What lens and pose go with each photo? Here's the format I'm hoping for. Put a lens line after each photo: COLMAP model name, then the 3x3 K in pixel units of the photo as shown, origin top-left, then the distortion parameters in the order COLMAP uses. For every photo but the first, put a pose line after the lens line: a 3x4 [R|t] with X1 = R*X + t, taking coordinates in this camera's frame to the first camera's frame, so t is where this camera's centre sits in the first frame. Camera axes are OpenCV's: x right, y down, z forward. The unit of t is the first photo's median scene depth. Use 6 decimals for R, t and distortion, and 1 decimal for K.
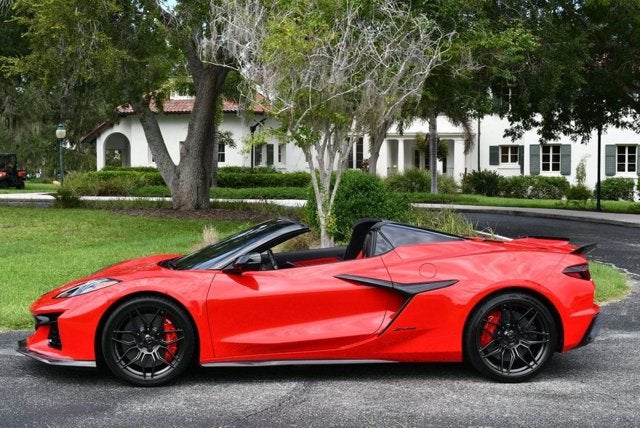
lens RADIAL K [[1021.0, 0, 320.0], [0, 1021.0, 214.5], [0, 0, 1]] dist [-0.033007, -0.021298]
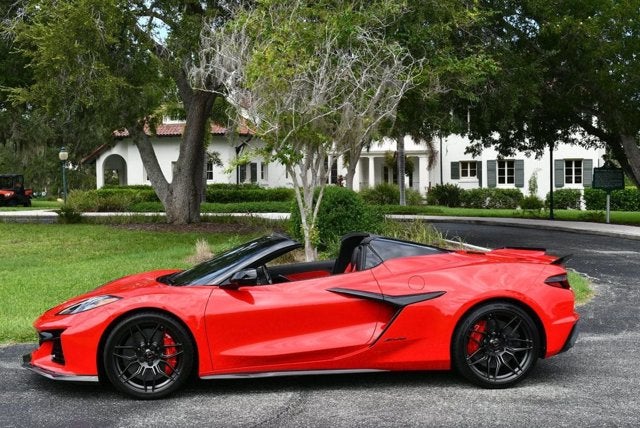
lens RADIAL K [[912.4, 0, 319.2], [0, 912.4, 214.4], [0, 0, 1]] dist [-0.044392, -0.022935]
pose [[0.999610, -0.014334, 0.023948, -0.003105], [0.014607, 0.999830, -0.011273, -0.001212], [-0.023783, 0.011618, 0.999650, 0.014133]]
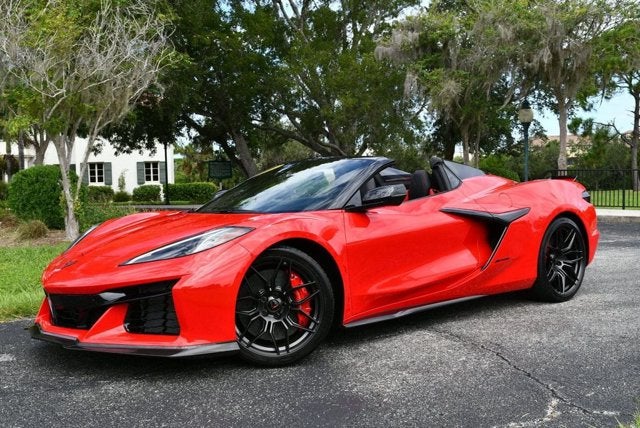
lens RADIAL K [[700.8, 0, 319.8], [0, 700.8, 212.9], [0, 0, 1]] dist [-0.070655, -0.018153]
pose [[0.817919, -0.052216, 0.572959, -0.089182], [0.058083, 0.998279, 0.008062, 0.010635], [-0.572394, 0.026685, 0.819544, 0.111949]]
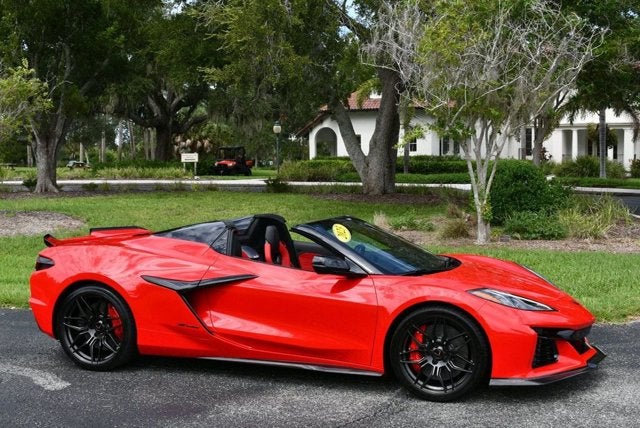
lens RADIAL K [[854.1, 0, 320.1], [0, 854.1, 211.2], [0, 0, 1]] dist [-0.053571, -0.013175]
pose [[0.975811, 0.003889, -0.218583, 0.015849], [0.000574, 0.999793, 0.020350, -0.004224], [0.218617, -0.019983, 0.975606, 0.037595]]
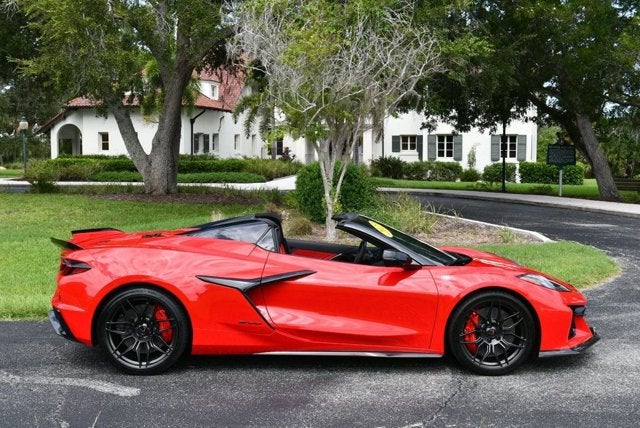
lens RADIAL K [[875.2, 0, 320.3], [0, 875.2, 211.9], [0, 0, 1]] dist [-0.044164, -0.057056]
pose [[0.992853, -0.009594, 0.118961, -0.054271], [0.006970, 0.999724, 0.022448, -0.004409], [-0.119144, -0.021459, 0.992645, 0.018988]]
